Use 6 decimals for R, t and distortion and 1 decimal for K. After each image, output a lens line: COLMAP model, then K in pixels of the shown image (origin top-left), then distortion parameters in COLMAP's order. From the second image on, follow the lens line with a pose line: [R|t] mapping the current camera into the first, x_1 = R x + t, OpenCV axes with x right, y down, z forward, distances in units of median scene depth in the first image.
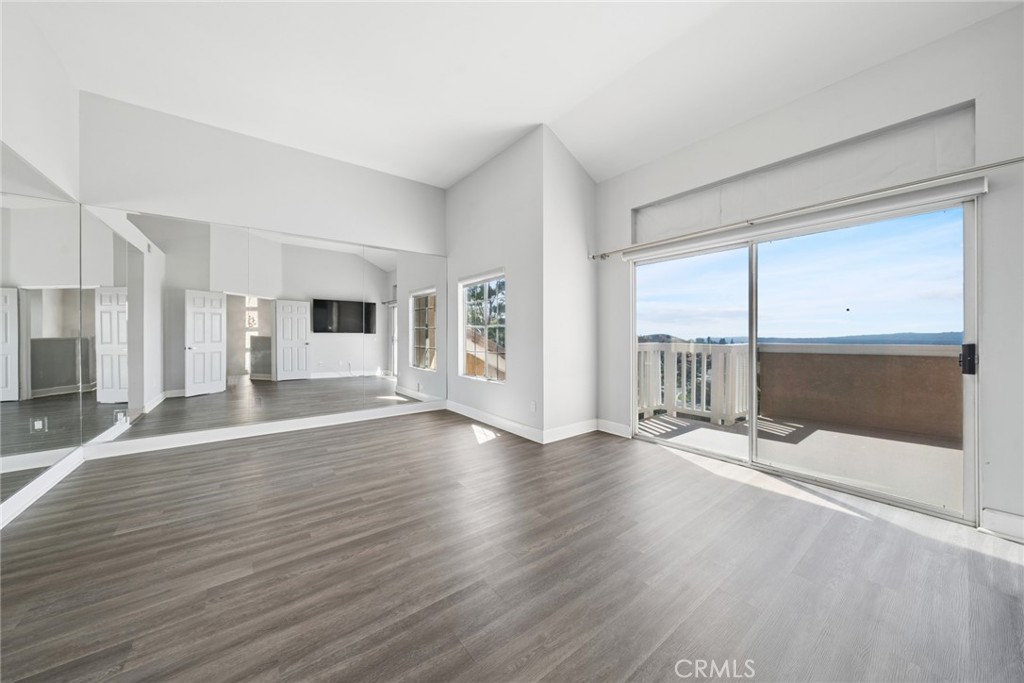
lens RADIAL K [[351.1, 0, 511.6], [0, 351.1, 337.2], [0, 0, 1]] dist [-0.003206, -0.000674]
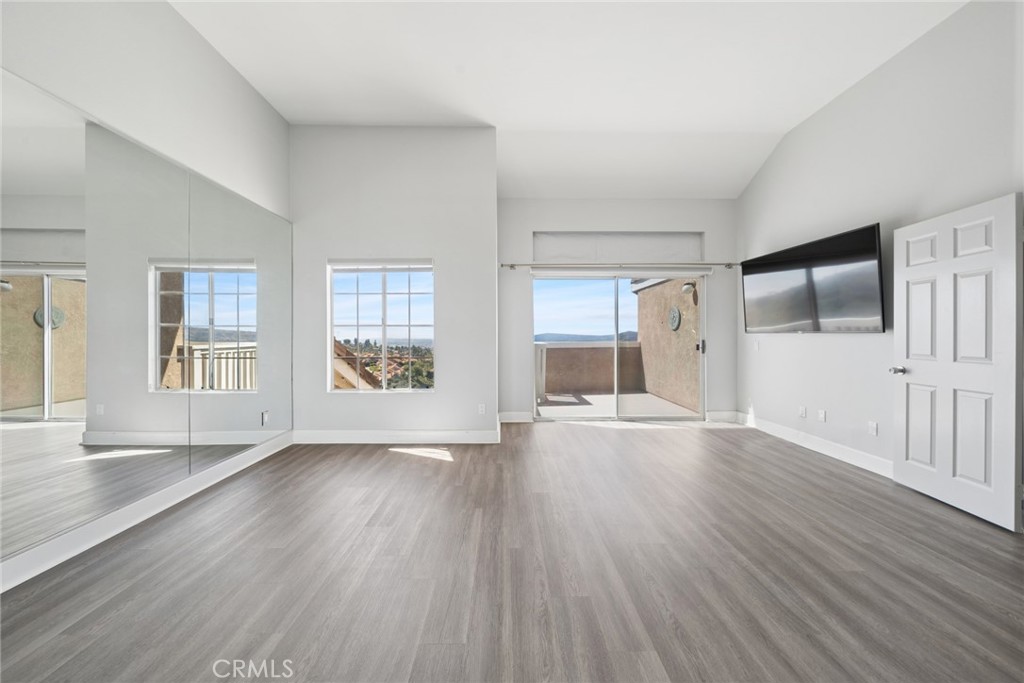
lens RADIAL K [[351.1, 0, 506.5], [0, 351.1, 339.4], [0, 0, 1]] dist [-0.003206, -0.000674]
pose [[0.596076, -0.006876, 0.802899, -0.683419], [0.006130, 0.999973, 0.004012, -0.001375], [-0.802905, 0.002530, 0.596102, 0.359767]]
